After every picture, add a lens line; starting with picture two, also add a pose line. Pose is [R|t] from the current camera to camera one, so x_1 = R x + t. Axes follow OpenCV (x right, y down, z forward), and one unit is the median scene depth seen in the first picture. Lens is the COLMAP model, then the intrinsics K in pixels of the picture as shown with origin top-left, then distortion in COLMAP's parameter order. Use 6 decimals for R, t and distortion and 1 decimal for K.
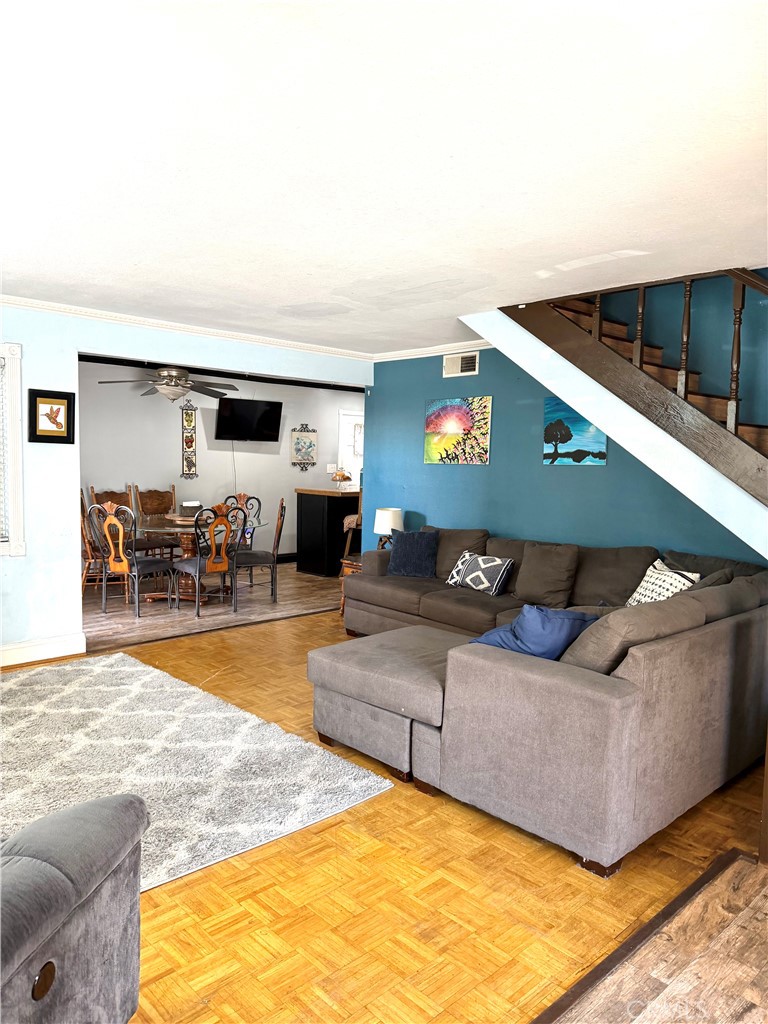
lens RADIAL K [[721.8, 0, 384.0], [0, 721.8, 512.0], [0, 0, 1]] dist [0.201169, -0.435982]
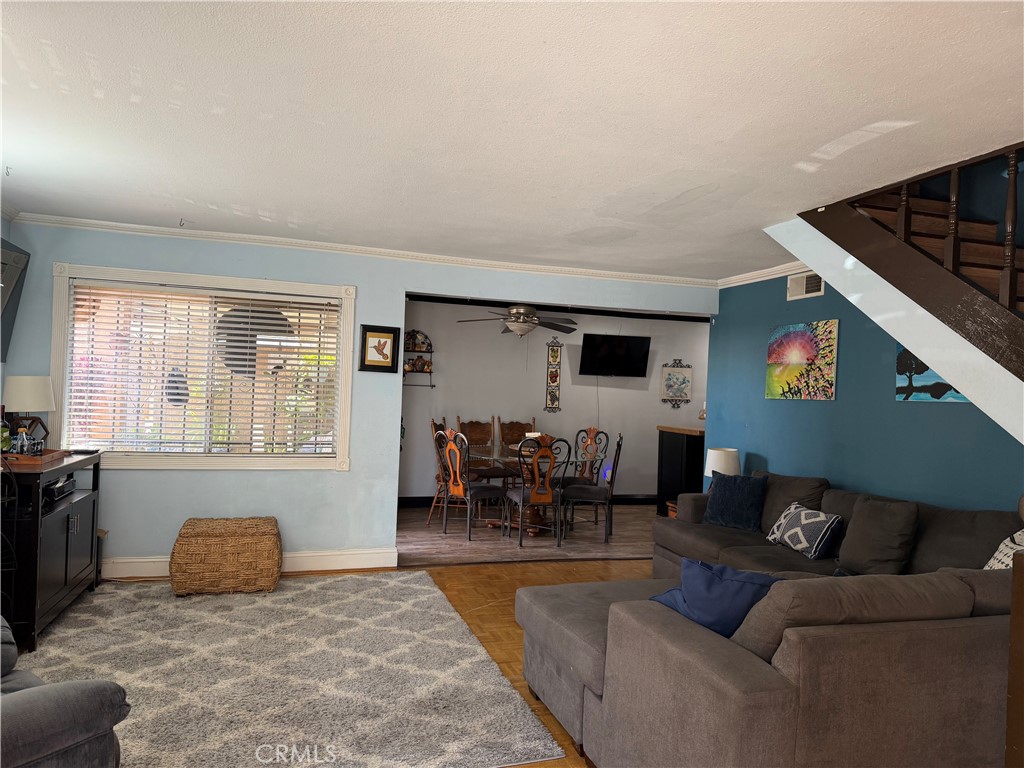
lens RADIAL K [[722.9, 0, 512.0], [0, 722.9, 384.0], [0, 0, 1]] dist [0.145912, -0.270549]
pose [[0.898215, 0.009245, -0.439460, 0.201672], [-0.052291, 0.994927, -0.085946, 0.008313], [0.436436, 0.100177, 0.894141, 0.092888]]
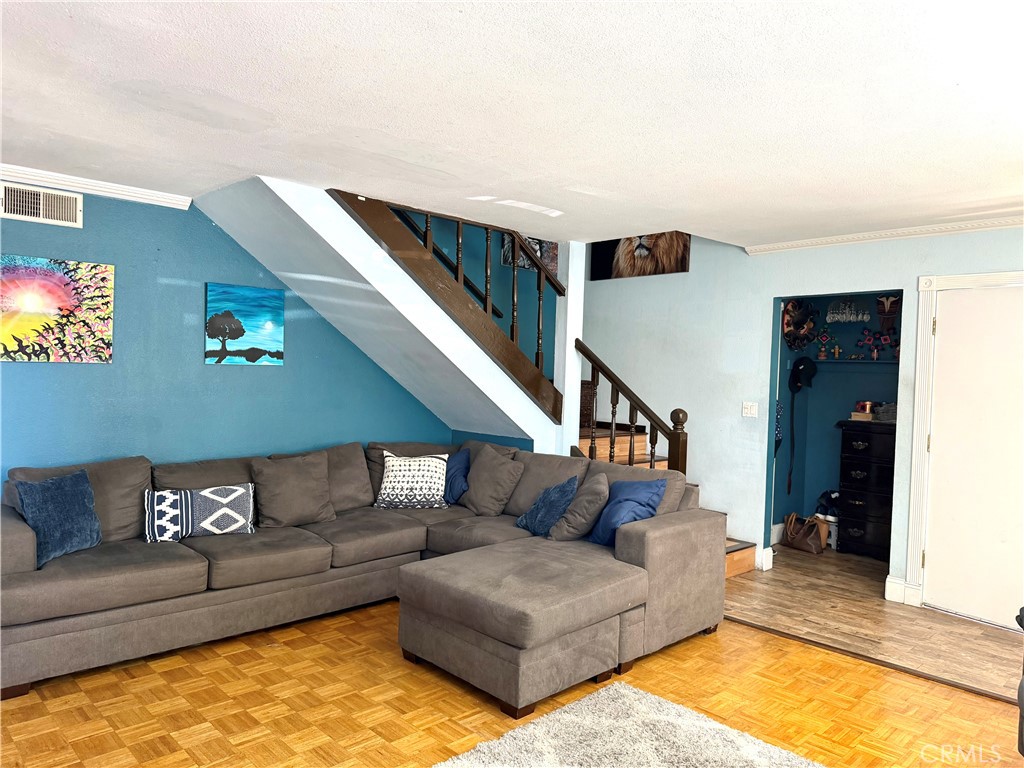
lens RADIAL K [[723.9, 0, 512.0], [0, 723.9, 384.0], [0, 0, 1]] dist [0.001827, 0.000210]
pose [[-0.014178, -0.047400, 0.998775, -0.608085], [0.040947, 0.998010, 0.047945, -0.069885], [-0.999061, 0.041576, -0.012209, 0.693440]]
